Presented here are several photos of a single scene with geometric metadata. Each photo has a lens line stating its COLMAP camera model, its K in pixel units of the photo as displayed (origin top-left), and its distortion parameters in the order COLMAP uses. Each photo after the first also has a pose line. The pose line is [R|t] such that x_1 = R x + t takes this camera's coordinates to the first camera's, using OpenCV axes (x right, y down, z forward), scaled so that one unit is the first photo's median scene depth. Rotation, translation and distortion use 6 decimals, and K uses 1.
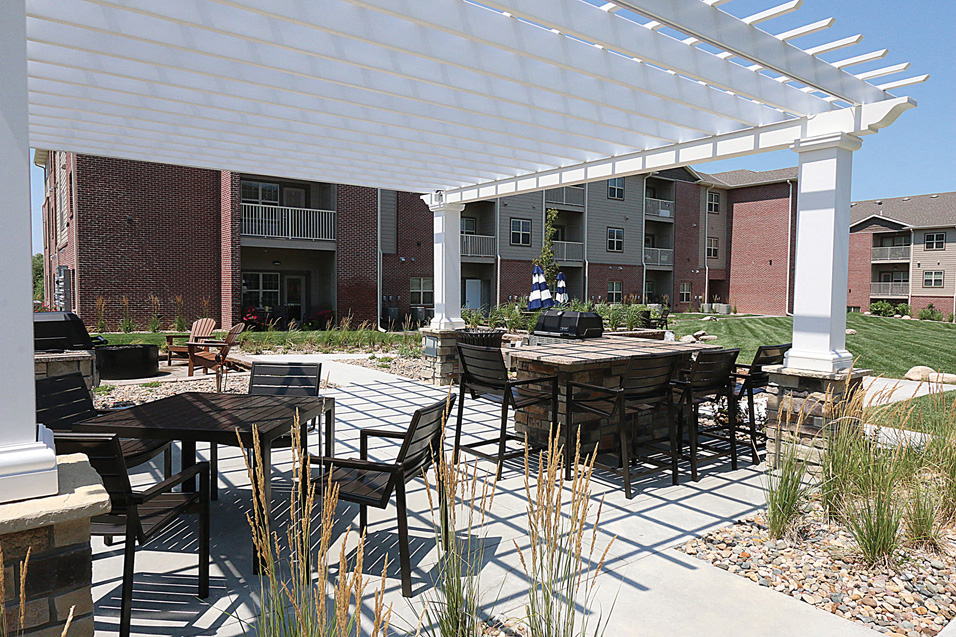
lens RADIAL K [[639.6, 0, 478.0], [0, 639.6, 318.5], [0, 0, 1]] dist [-0.000026, 0.000119]
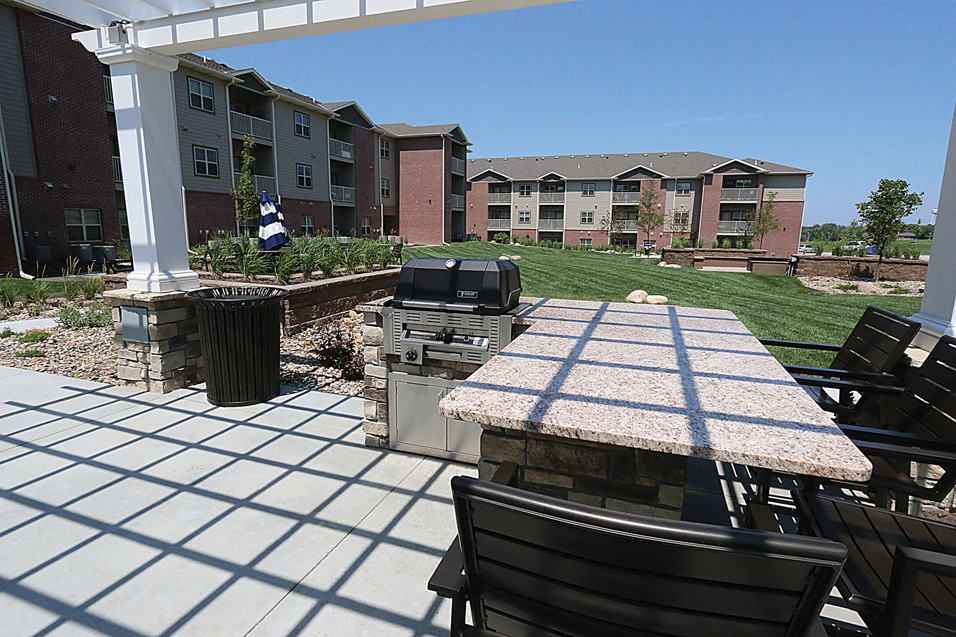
lens RADIAL K [[502.0, 0, 478.0], [0, 502.0, 318.5], [0, 0, 1]] dist [-0.006368, 0.000494]
pose [[0.838124, -0.098283, 0.536552, -0.018800], [0.022307, 0.988987, 0.146313, -0.005856], [-0.545023, -0.110660, 0.831086, 0.162088]]
